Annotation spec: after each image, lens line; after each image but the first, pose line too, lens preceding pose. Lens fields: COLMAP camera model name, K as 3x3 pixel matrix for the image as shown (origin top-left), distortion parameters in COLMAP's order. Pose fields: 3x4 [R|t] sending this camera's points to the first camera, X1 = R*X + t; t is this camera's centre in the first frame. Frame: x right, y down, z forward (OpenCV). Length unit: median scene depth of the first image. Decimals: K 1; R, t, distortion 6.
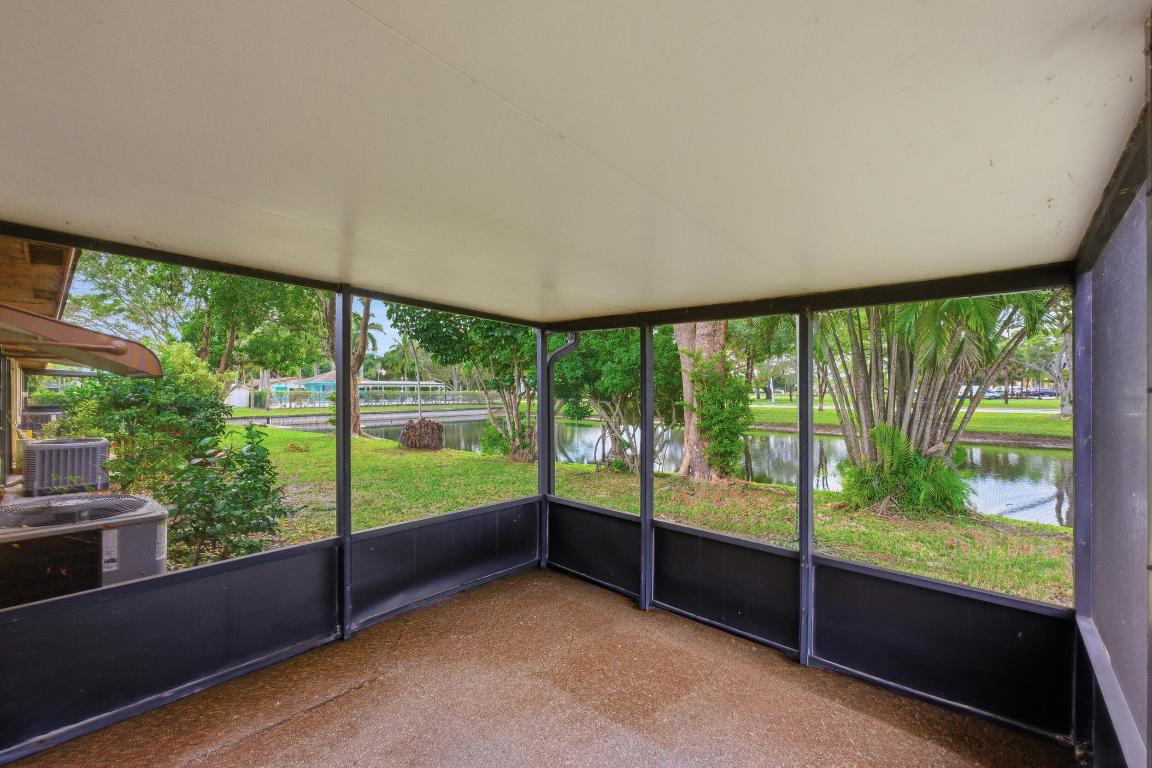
lens RADIAL K [[477.9, 0, 541.4], [0, 477.9, 393.9], [0, 0, 1]] dist [-0.007878, -0.000305]
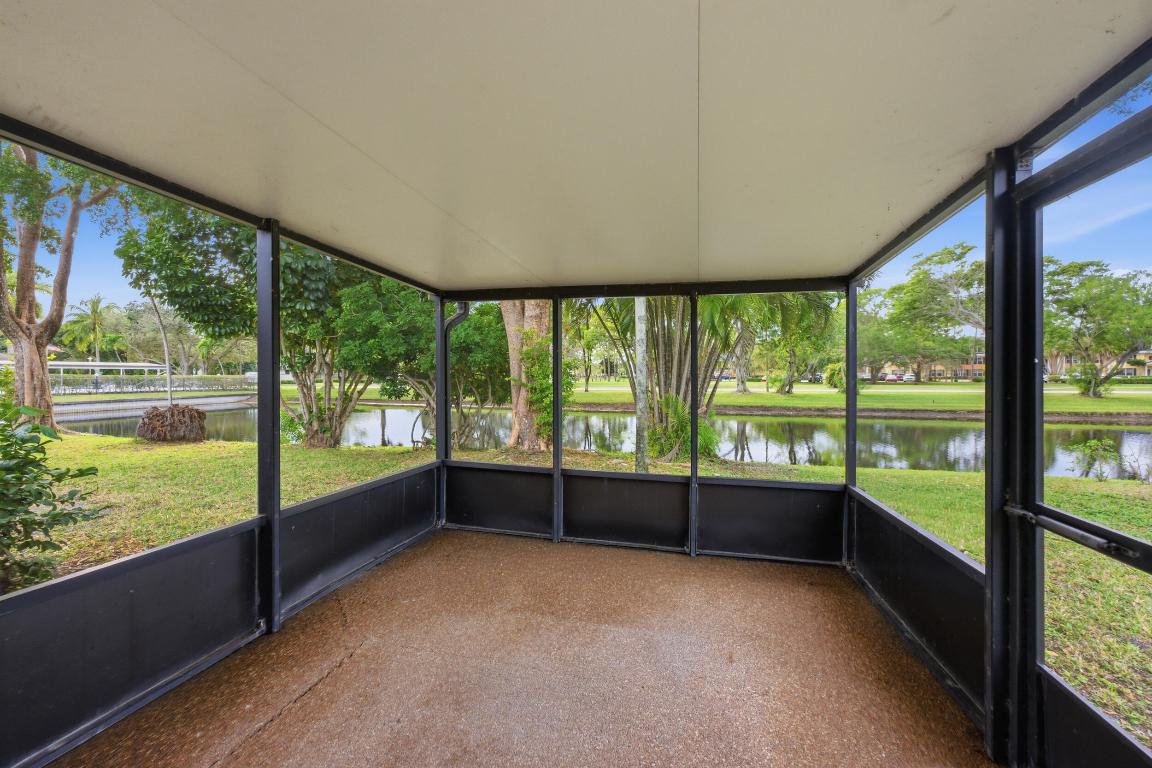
lens RADIAL K [[477.9, 0, 541.4], [0, 477.9, 393.9], [0, 0, 1]] dist [-0.007878, -0.000305]
pose [[0.887667, -0.012423, 0.460319, -0.153807], [-0.001225, 0.999569, 0.029338, 0.022290], [-0.460485, -0.026606, 0.887269, 0.006602]]
